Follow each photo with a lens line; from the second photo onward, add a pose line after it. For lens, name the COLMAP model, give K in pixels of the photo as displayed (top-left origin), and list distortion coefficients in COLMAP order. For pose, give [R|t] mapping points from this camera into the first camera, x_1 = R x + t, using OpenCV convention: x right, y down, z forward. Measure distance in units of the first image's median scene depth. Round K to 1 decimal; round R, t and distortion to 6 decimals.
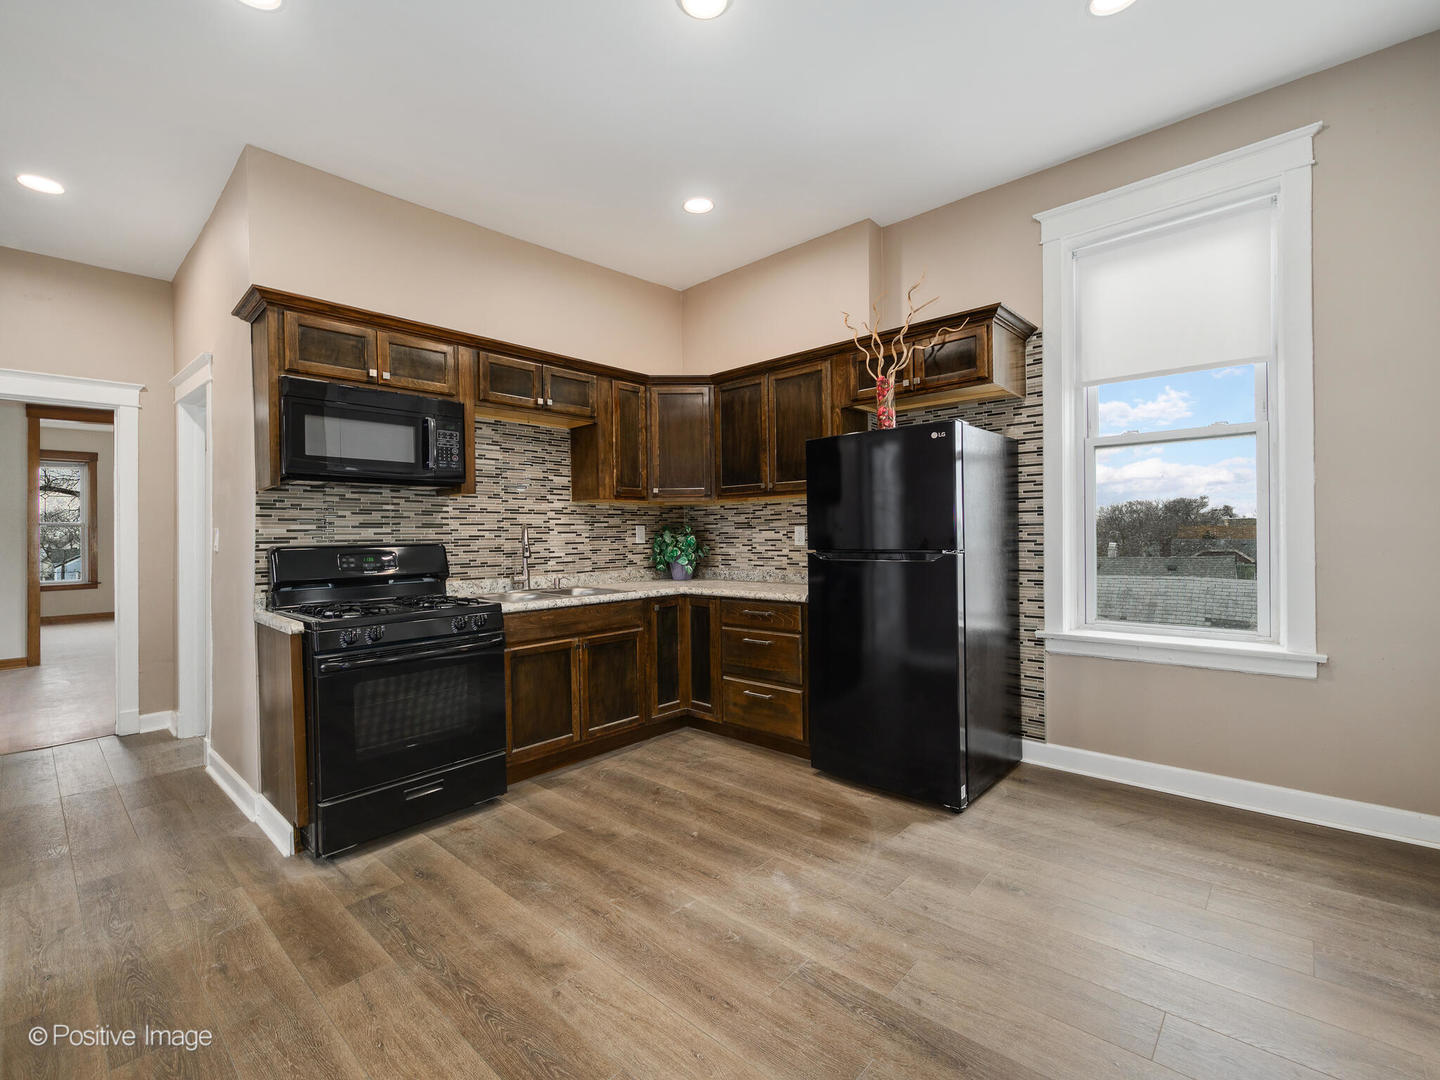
lens RADIAL K [[646.1, 0, 727.6], [0, 646.1, 532.1], [0, 0, 1]] dist [-0.001017, -0.001833]
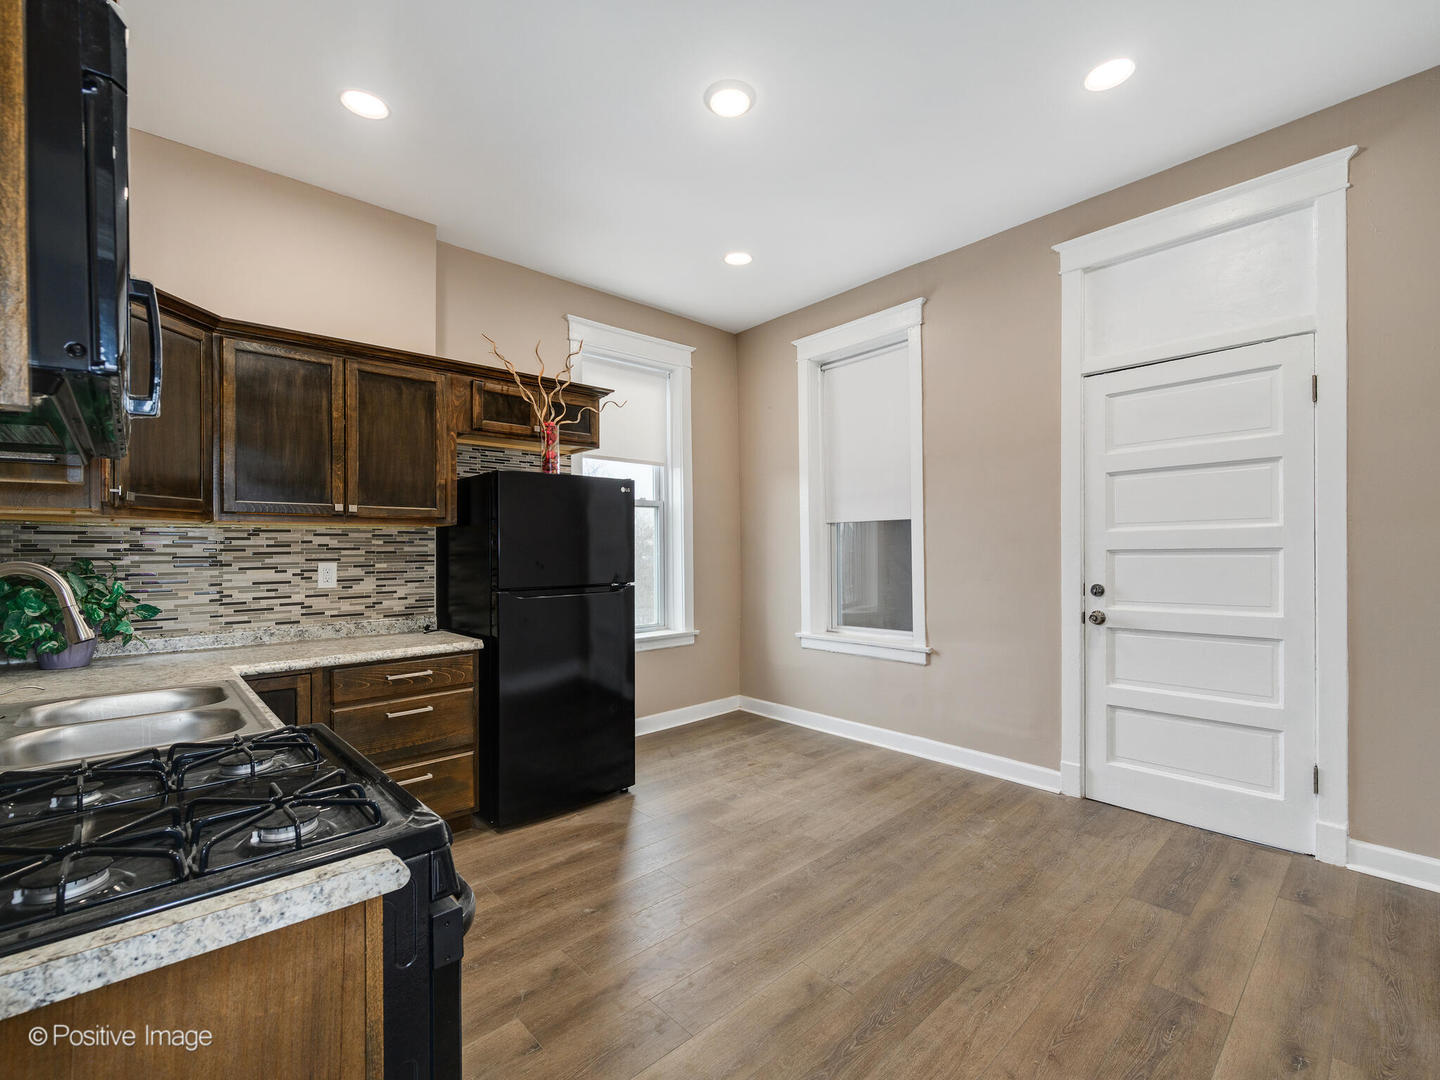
lens RADIAL K [[646.1, 0, 728.5], [0, 646.1, 551.4], [0, 0, 1]] dist [-0.001017, -0.001833]
pose [[0.079428, 0.013143, 0.996754, -0.683819], [0.005858, 0.999890, -0.013651, -0.010632], [-0.996823, 0.006923, 0.079342, 0.539710]]
